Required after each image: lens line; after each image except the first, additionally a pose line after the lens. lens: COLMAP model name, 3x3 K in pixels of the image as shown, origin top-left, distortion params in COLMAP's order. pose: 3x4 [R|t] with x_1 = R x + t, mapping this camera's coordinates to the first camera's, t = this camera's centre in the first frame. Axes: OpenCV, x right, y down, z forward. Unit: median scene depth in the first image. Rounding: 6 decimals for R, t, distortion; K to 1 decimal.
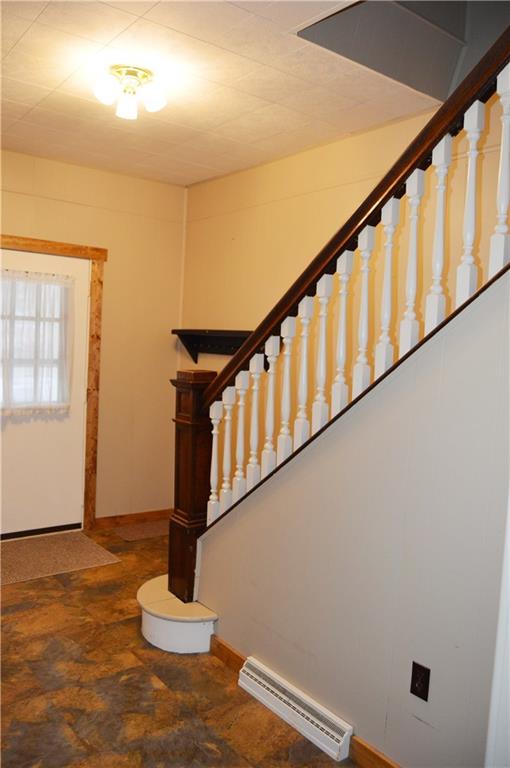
lens RADIAL K [[611.4, 0, 254.5], [0, 611.4, 382.3], [0, 0, 1]] dist [-0.084931, 0.024995]
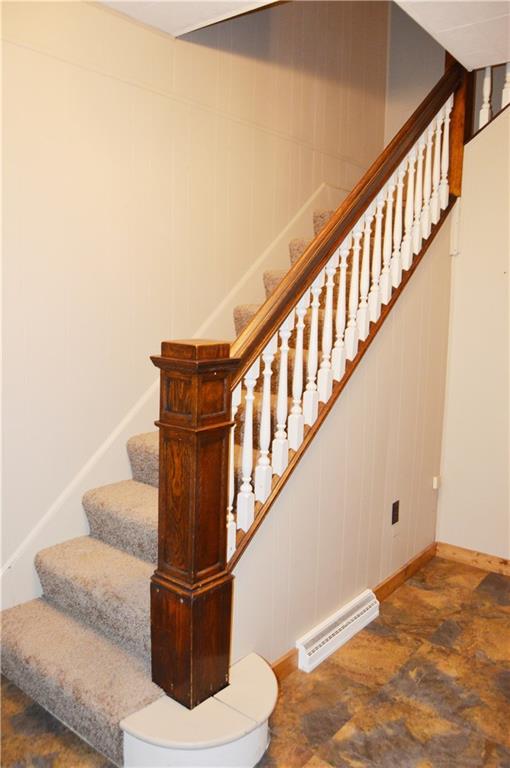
lens RADIAL K [[611.4, 0, 253.9], [0, 611.4, 384.1], [0, 0, 1]] dist [-0.084931, 0.024995]
pose [[-0.248804, -0.169437, 0.953618, -0.882316], [0.022248, 0.983320, 0.180519, -0.097268], [-0.968298, 0.066130, -0.240884, 1.409913]]
